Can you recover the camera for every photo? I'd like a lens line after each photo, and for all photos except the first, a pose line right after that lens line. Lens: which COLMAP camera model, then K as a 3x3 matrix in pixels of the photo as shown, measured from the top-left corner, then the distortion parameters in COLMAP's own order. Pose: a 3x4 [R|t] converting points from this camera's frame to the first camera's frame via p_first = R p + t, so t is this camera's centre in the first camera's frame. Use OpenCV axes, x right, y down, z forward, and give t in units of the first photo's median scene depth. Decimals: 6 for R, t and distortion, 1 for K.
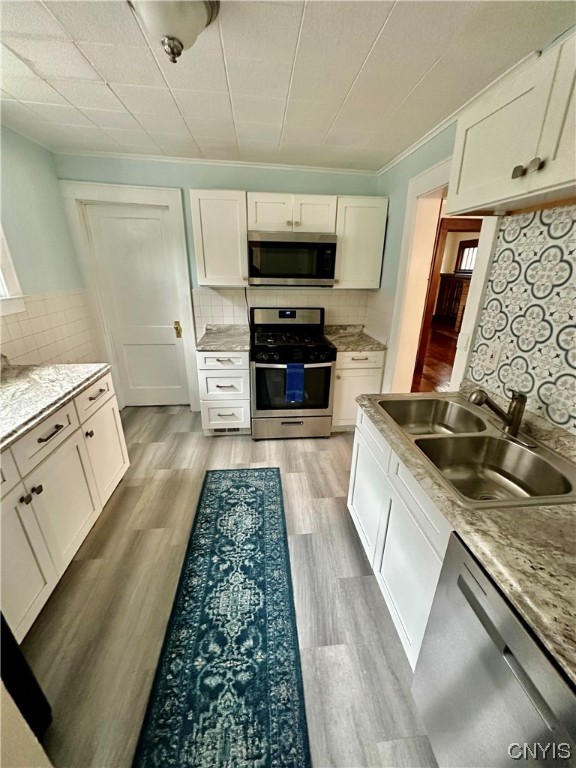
lens RADIAL K [[309.2, 0, 290.7], [0, 309.2, 385.1], [0, 0, 1]] dist [0.001507, 0.000233]
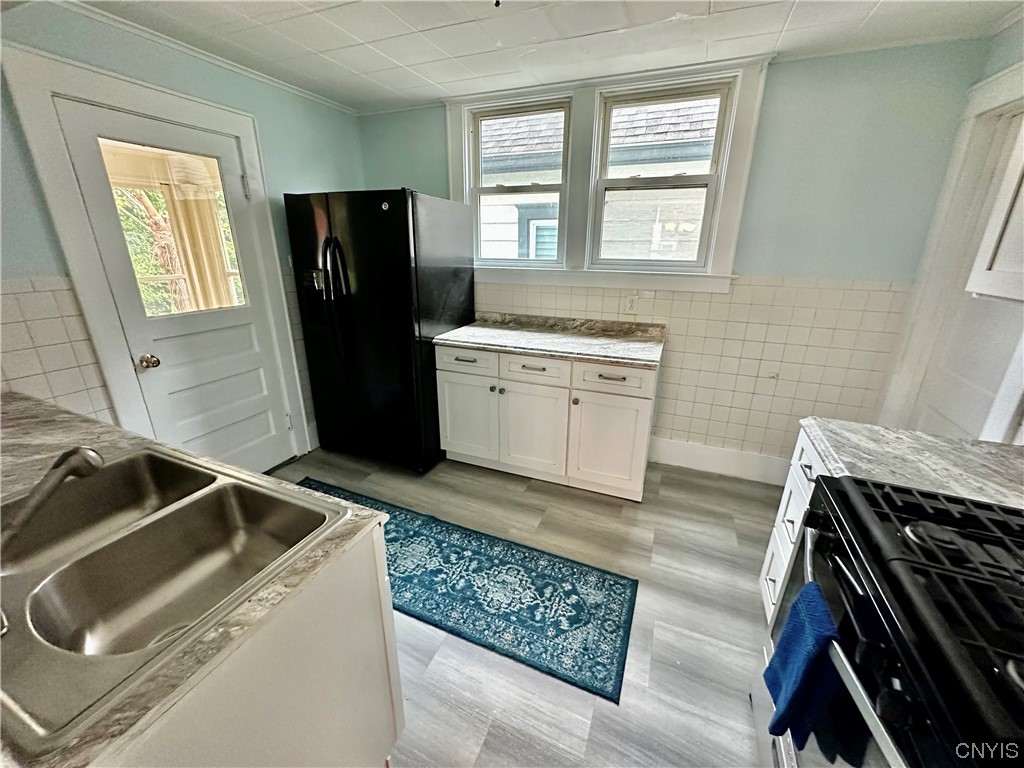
lens RADIAL K [[412.3, 0, 509.4], [0, 412.3, 383.9], [0, 0, 1]] dist [0.001507, 0.000233]
pose [[-0.487678, 0.272251, -0.829488, 0.520993], [-0.331240, 0.821384, 0.464336, -0.413791], [0.807744, 0.501206, -0.310391, 1.131213]]
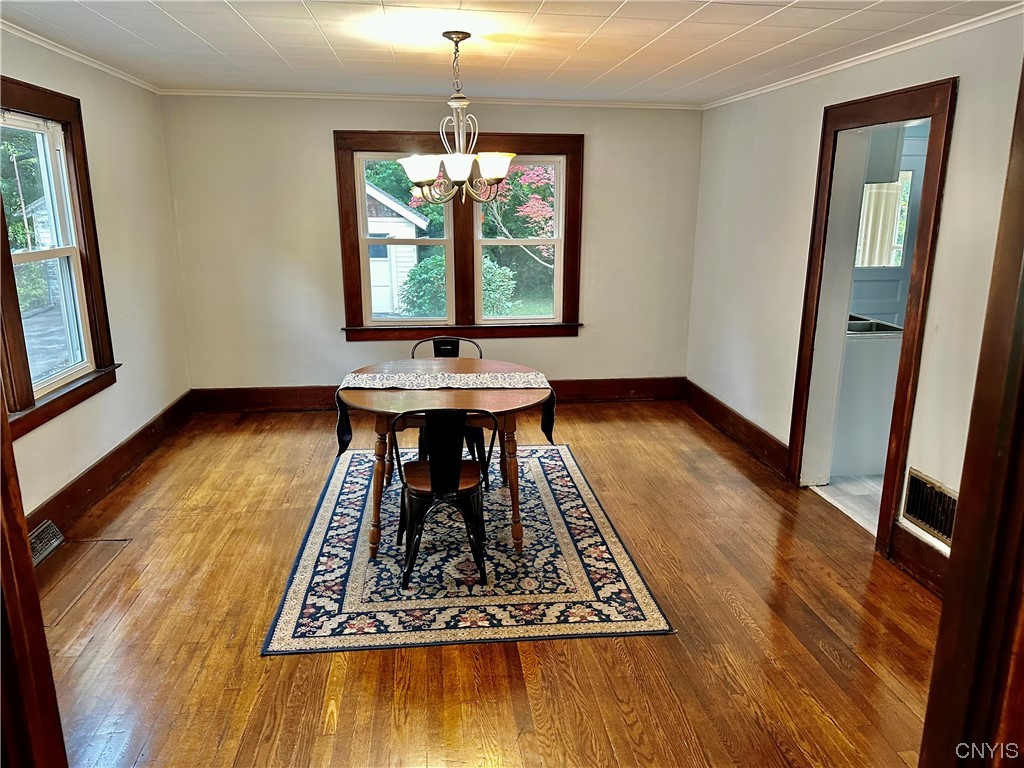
lens RADIAL K [[721.2, 0, 521.7], [0, 721.2, 378.3], [0, 0, 1]] dist [0.112622, -0.146014]
pose [[-0.999738, -0.013683, -0.018375, 2.727541], [-0.021694, 0.823274, 0.567230, -2.042436], [0.007366, 0.567480, -0.823354, 5.096997]]
